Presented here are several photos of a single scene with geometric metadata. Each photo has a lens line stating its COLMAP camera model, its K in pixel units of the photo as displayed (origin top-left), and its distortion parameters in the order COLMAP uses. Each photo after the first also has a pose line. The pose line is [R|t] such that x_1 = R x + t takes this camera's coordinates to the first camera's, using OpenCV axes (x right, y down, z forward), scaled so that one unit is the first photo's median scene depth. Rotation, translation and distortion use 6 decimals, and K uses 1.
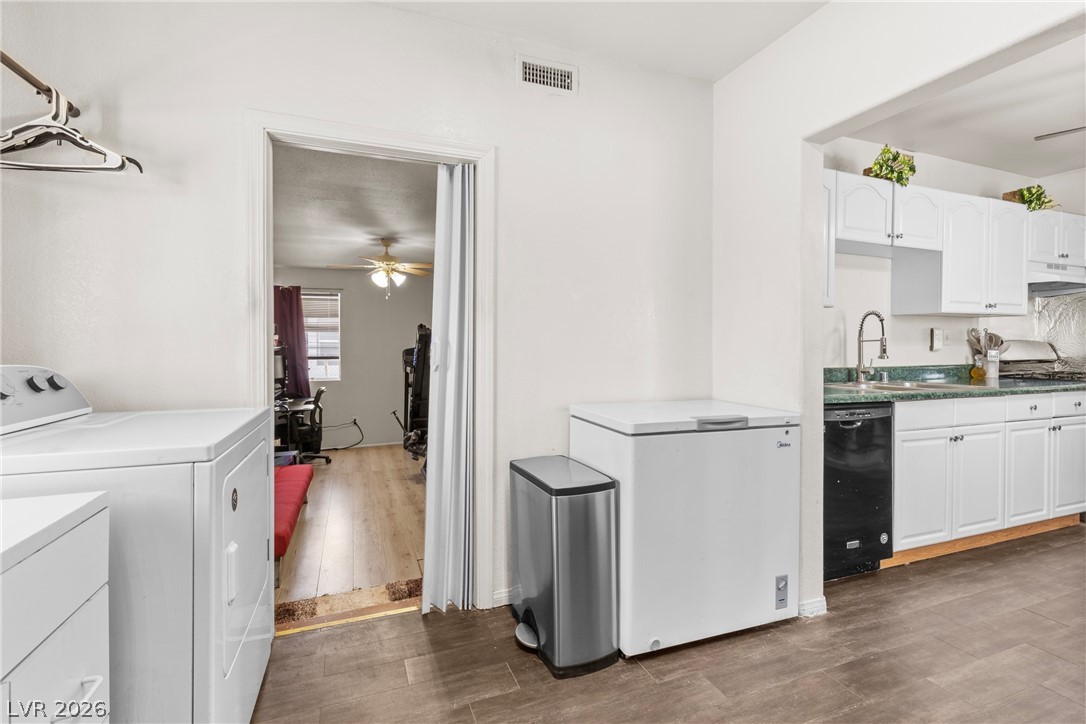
lens RADIAL K [[498.4, 0, 557.3], [0, 498.4, 347.3], [0, 0, 1]] dist [0.012654, -0.000184]
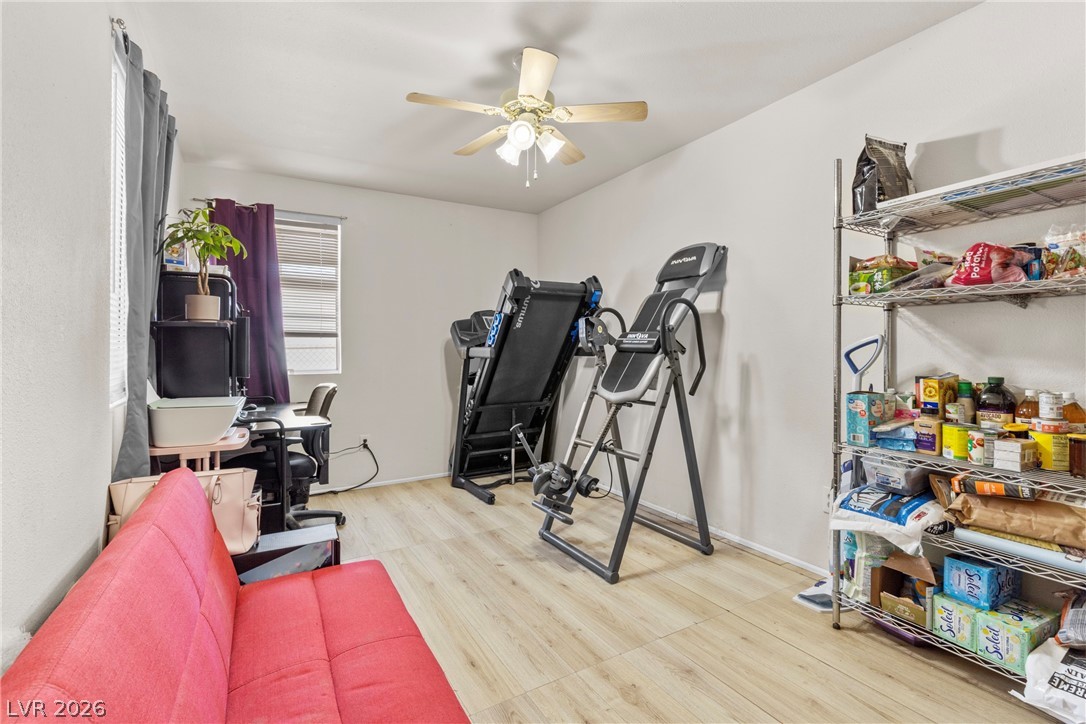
lens RADIAL K [[498.4, 0, 555.9], [0, 498.4, 342.2], [0, 0, 1]] dist [0.012654, -0.000184]
pose [[0.987031, 0.000798, 0.160529, -0.284442], [0.002179, 0.999829, -0.018366, 0.041690], [-0.160516, 0.018478, 0.986860, 0.387289]]
